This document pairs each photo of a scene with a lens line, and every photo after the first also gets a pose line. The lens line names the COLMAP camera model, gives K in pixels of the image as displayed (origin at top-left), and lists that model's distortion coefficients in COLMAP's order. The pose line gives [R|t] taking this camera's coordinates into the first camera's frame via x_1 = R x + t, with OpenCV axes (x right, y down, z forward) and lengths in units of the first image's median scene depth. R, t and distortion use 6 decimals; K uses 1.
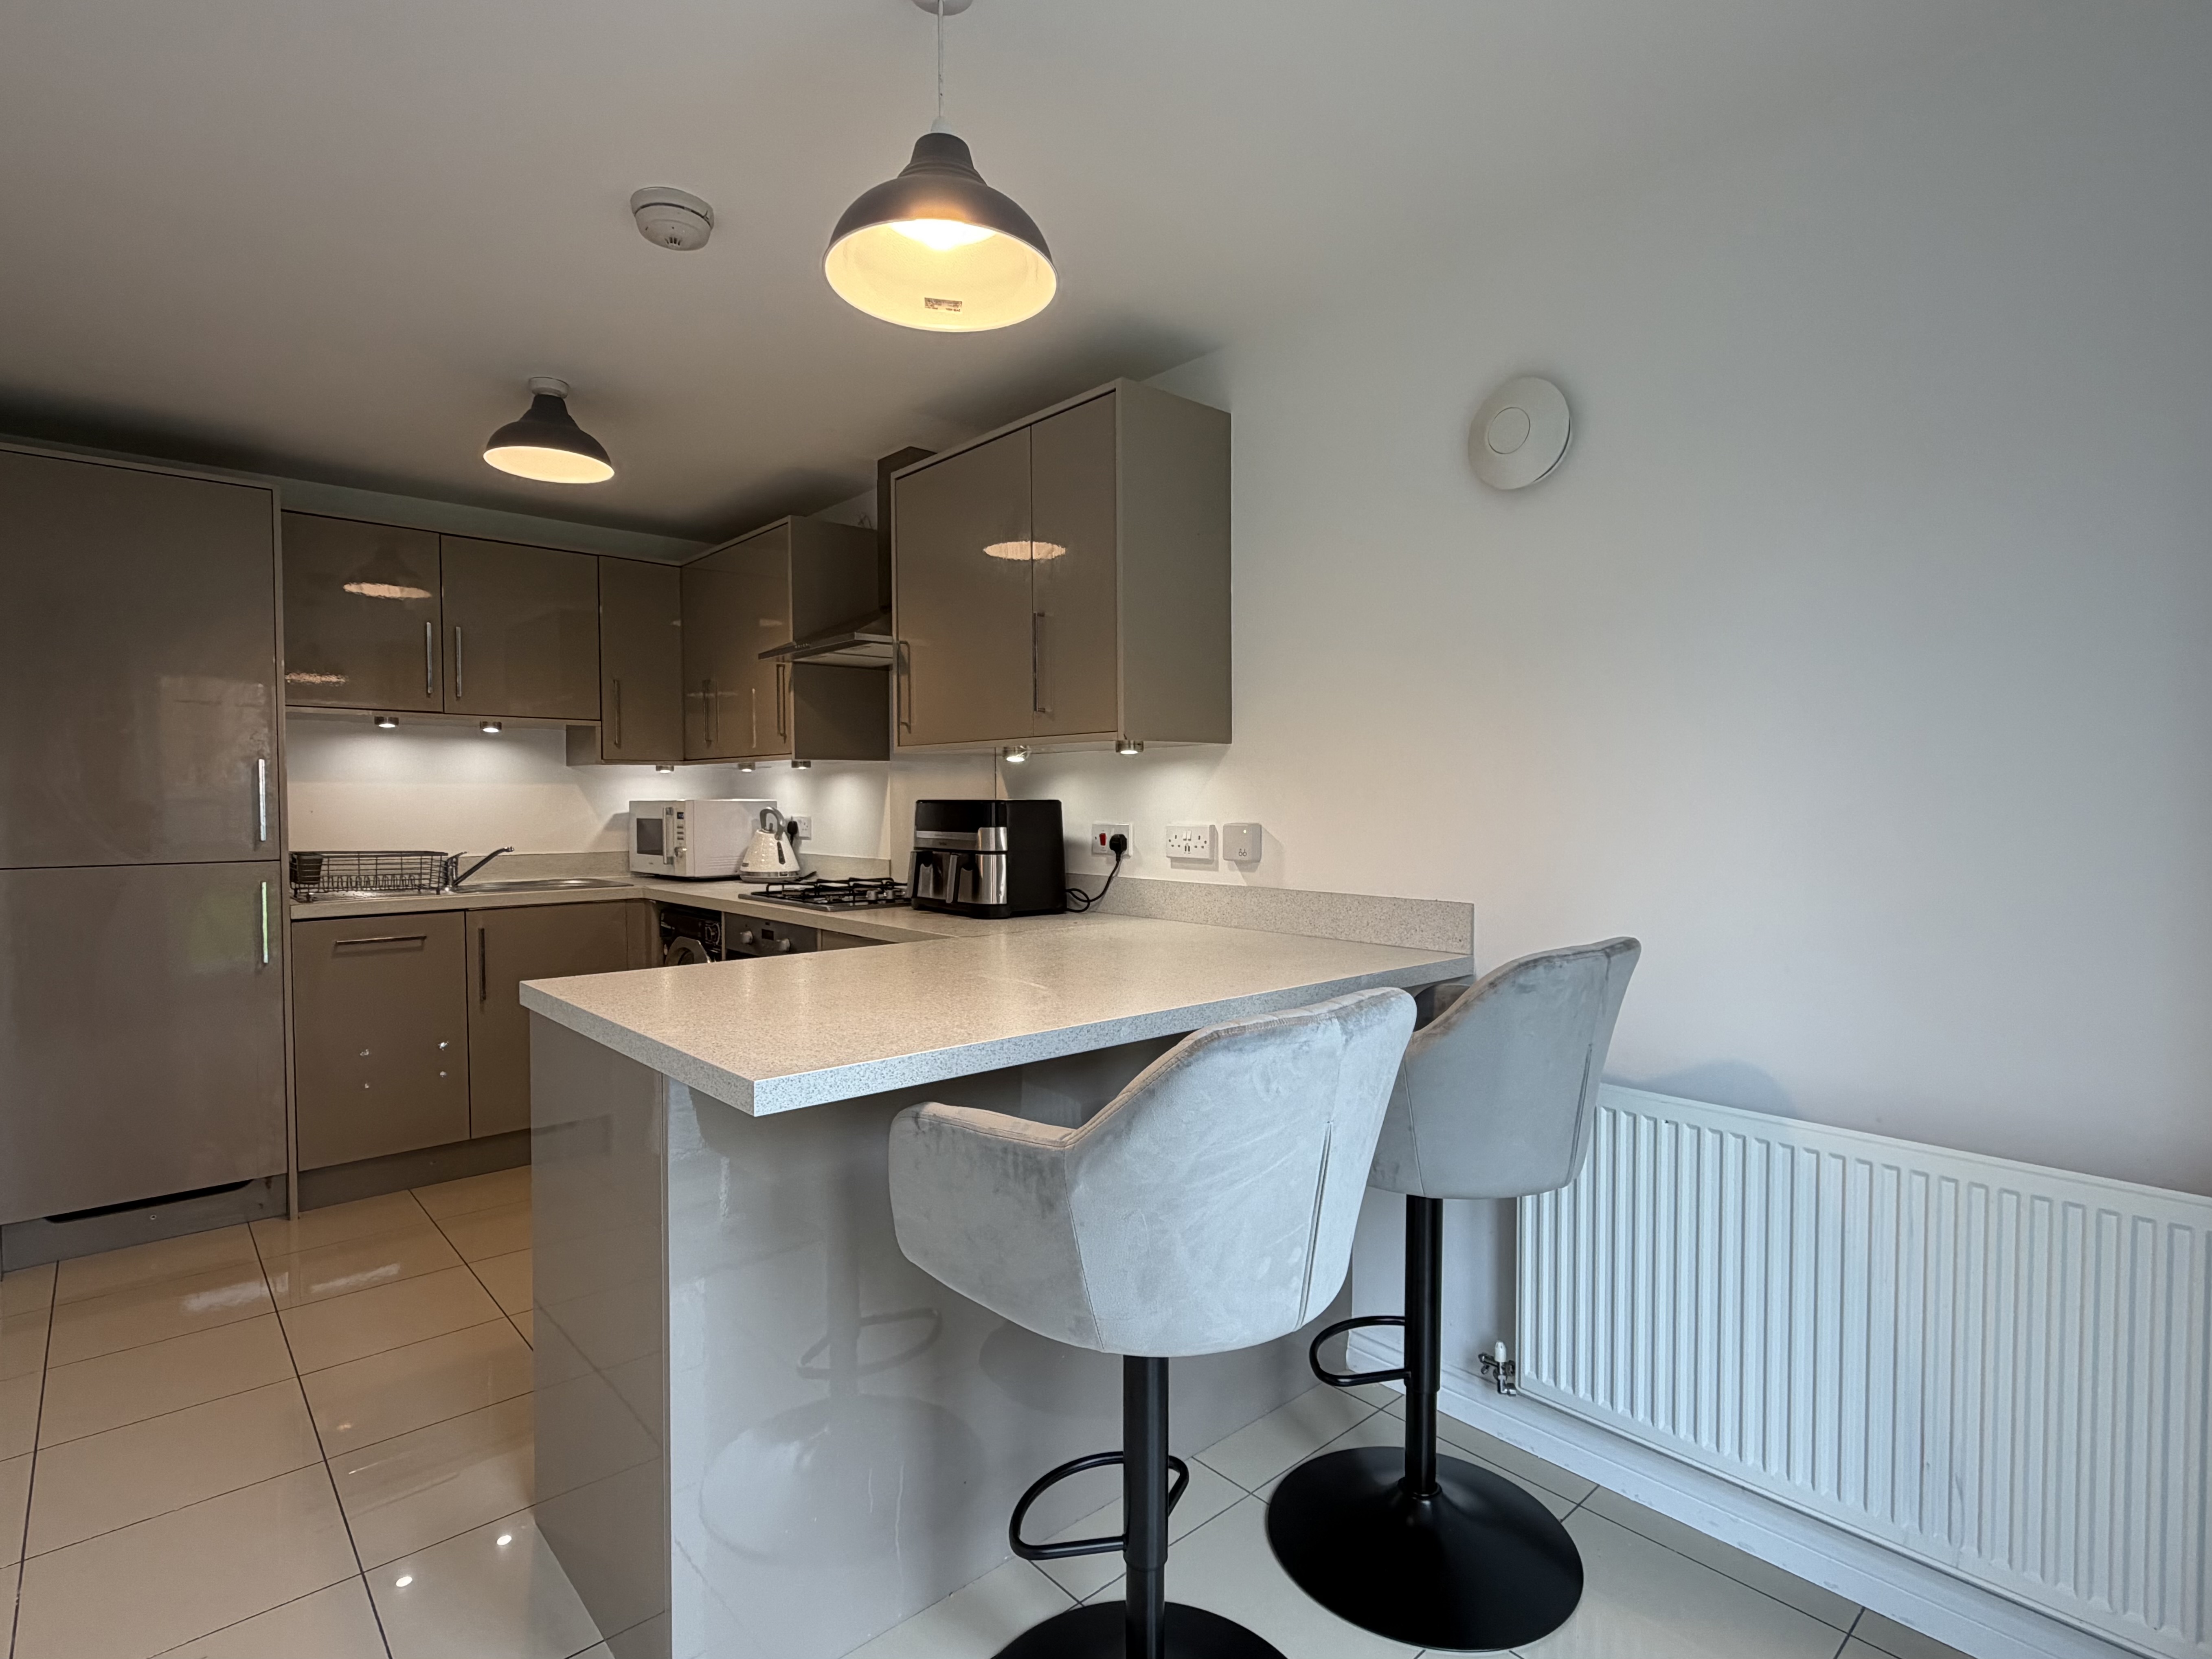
lens RADIAL K [[1091.2, 0, 1107.6], [0, 1091.2, 828.8], [0, 0, 1]] dist [-0.004863, 0.002576]
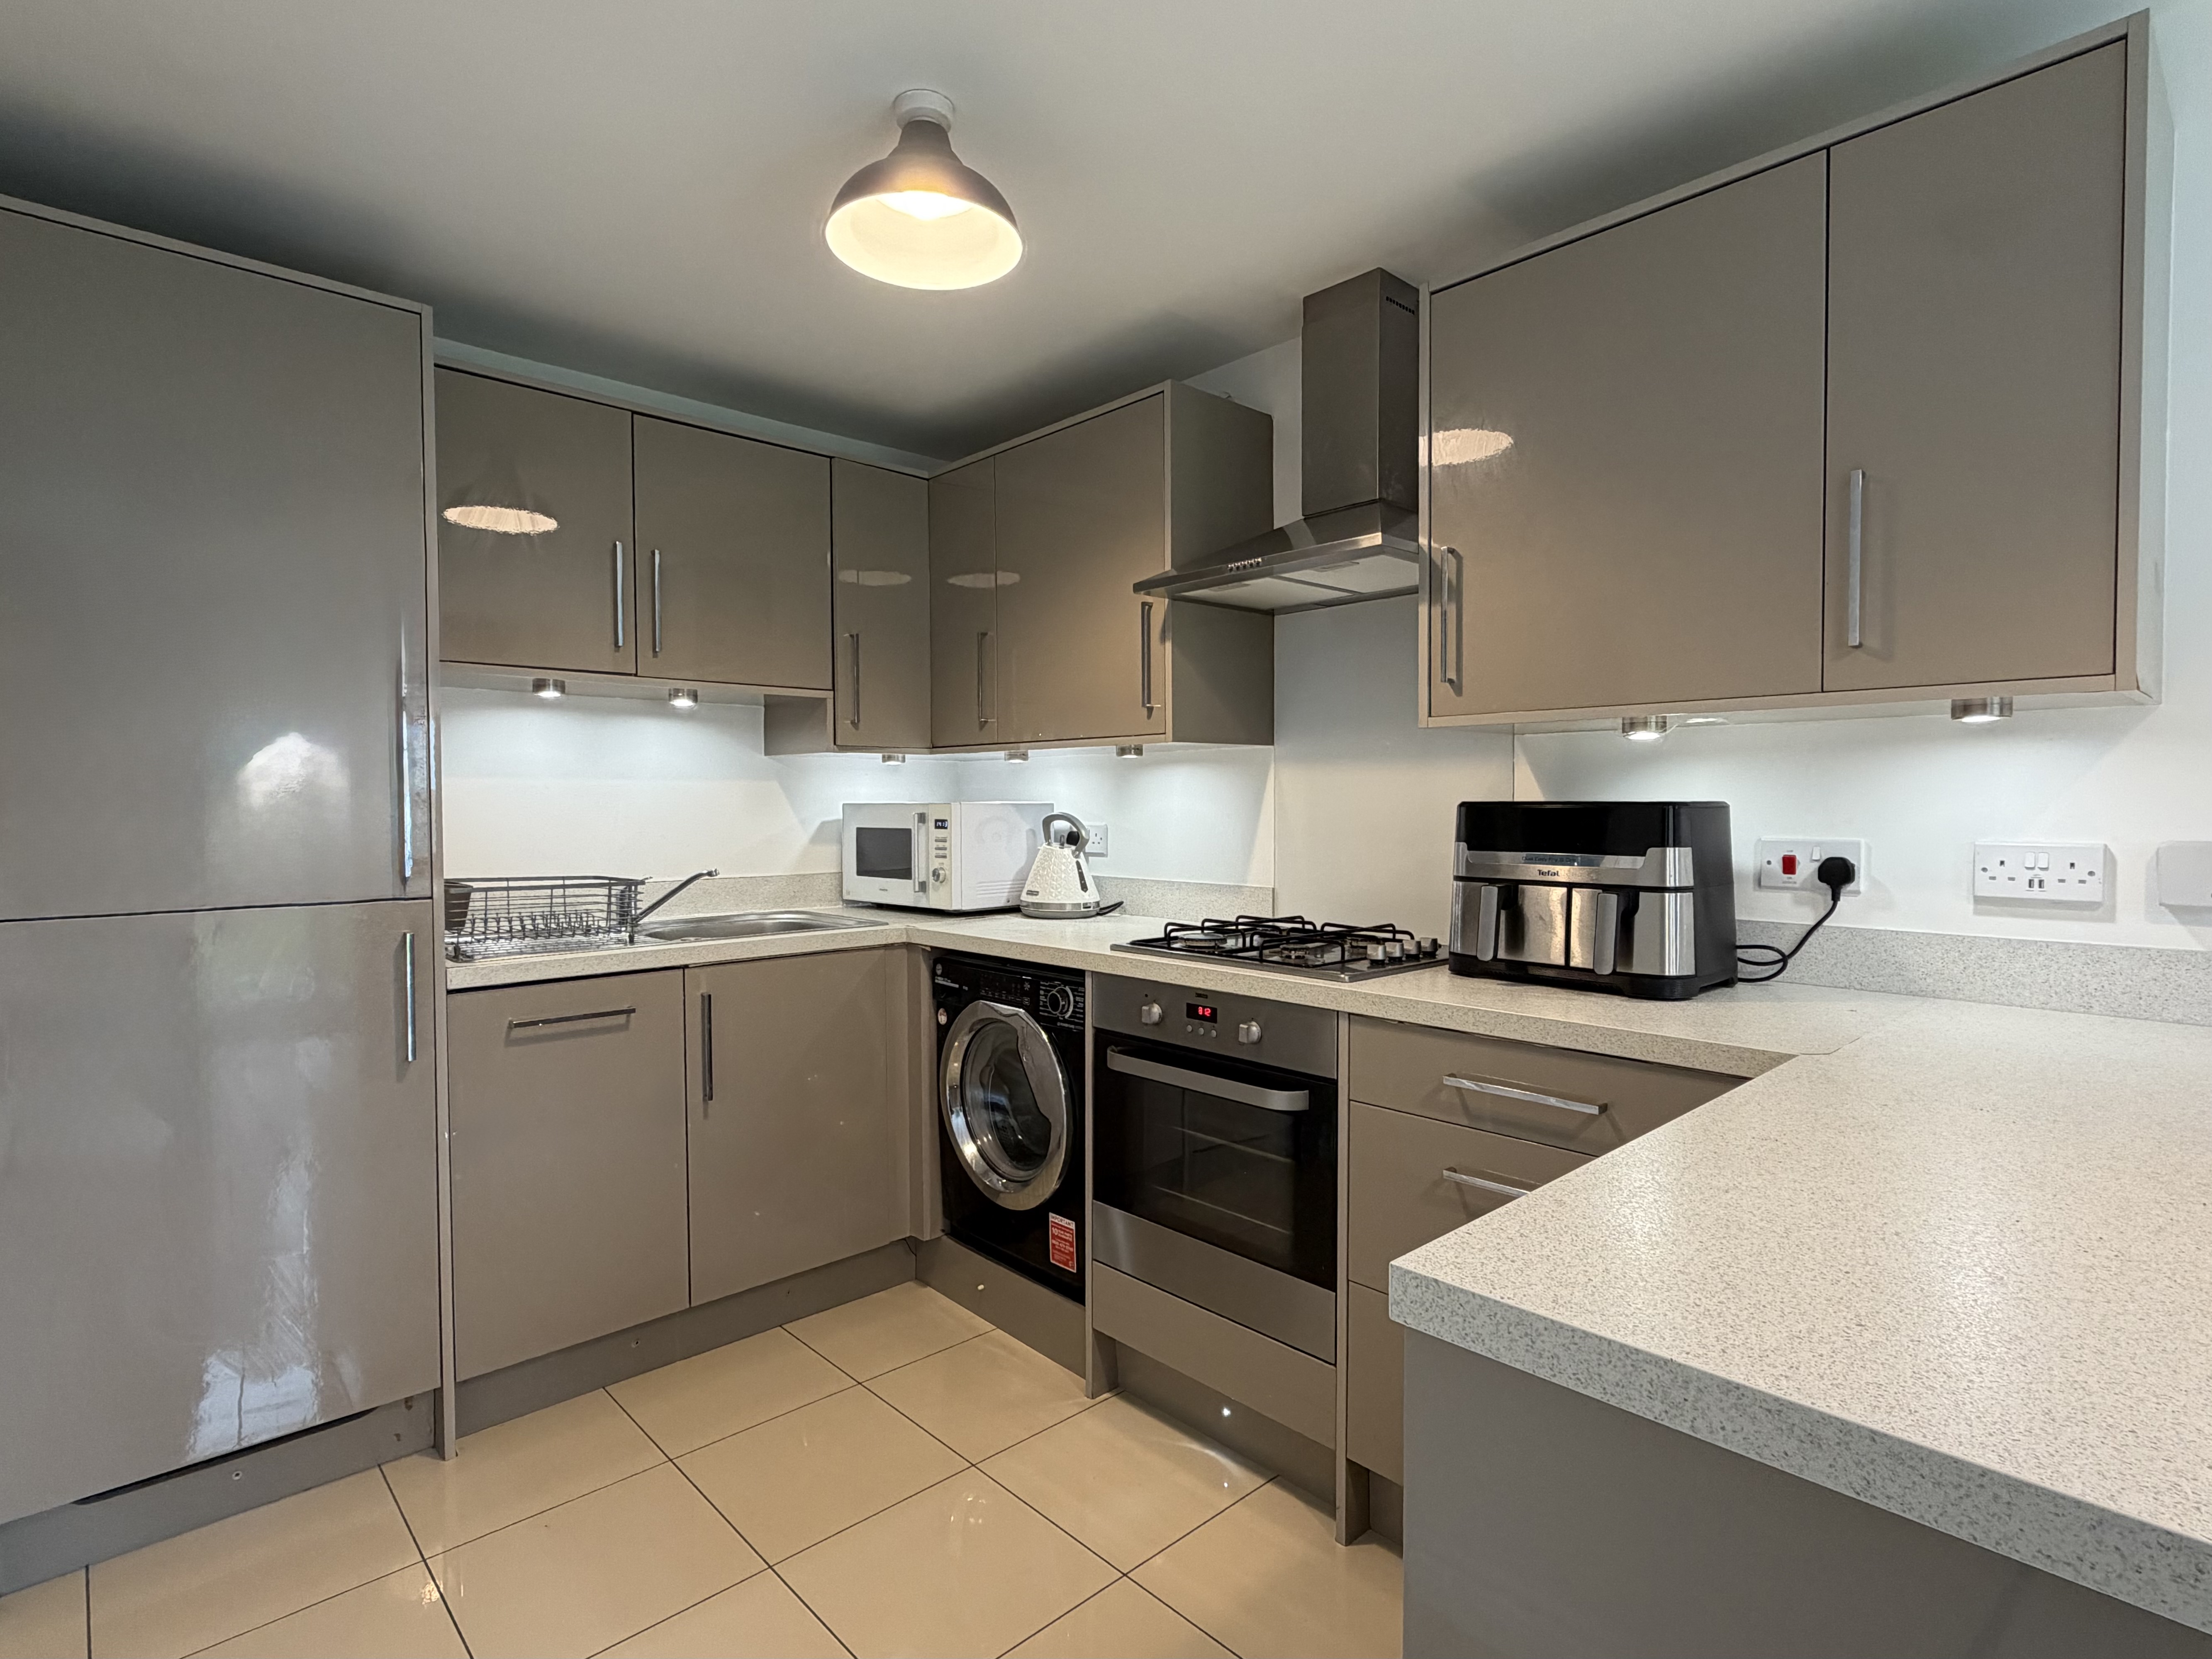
lens RADIAL K [[1123.1, 0, 1108.0], [0, 1123.1, 832.1], [0, 0, 1]] dist [0.006669, -0.002830]
pose [[0.999938, -0.002513, 0.010878, -0.335450], [0.002479, 0.999992, 0.003143, -0.009949], [-0.010886, -0.003116, 0.999936, 0.305302]]
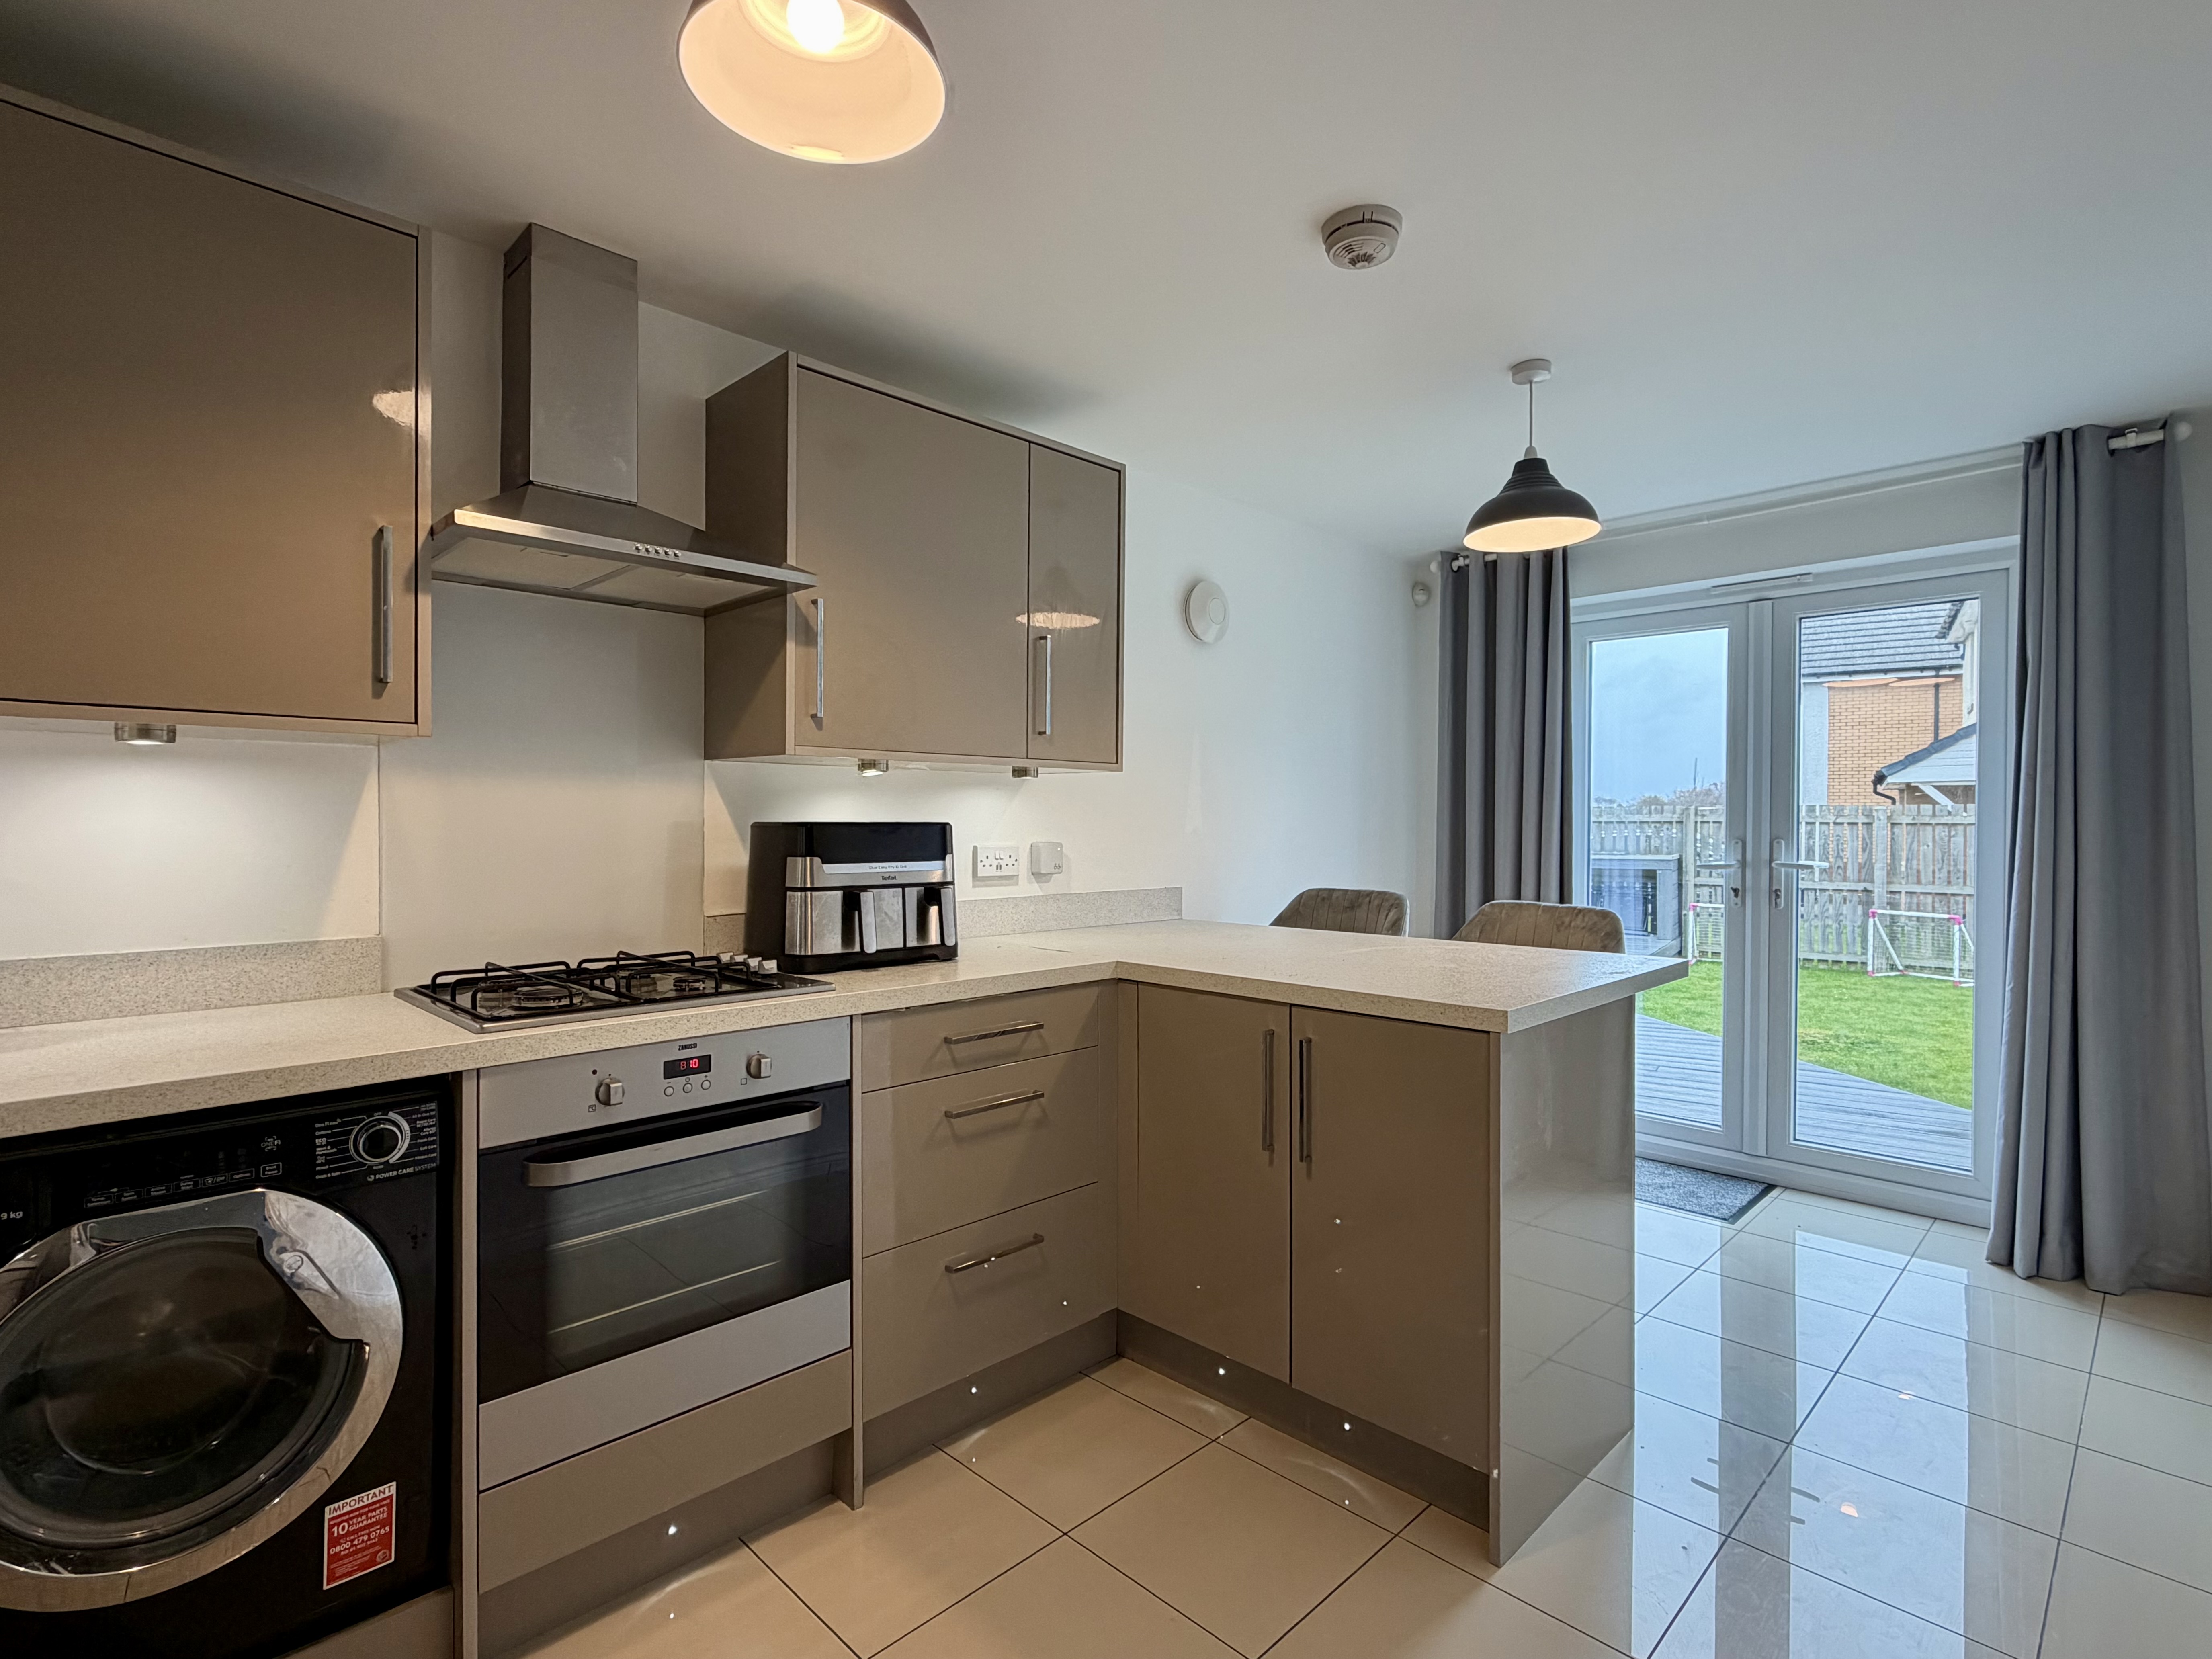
lens RADIAL K [[1025.1, 0, 1107.9], [0, 1025.1, 829.0], [0, 0, 1]] dist [0.002918, 0.000222]
pose [[-0.014681, -0.005594, 0.999877, -0.734728], [0.024915, 0.999672, 0.005959, -0.018343], [-0.999582, 0.025000, -0.014536, 0.697403]]
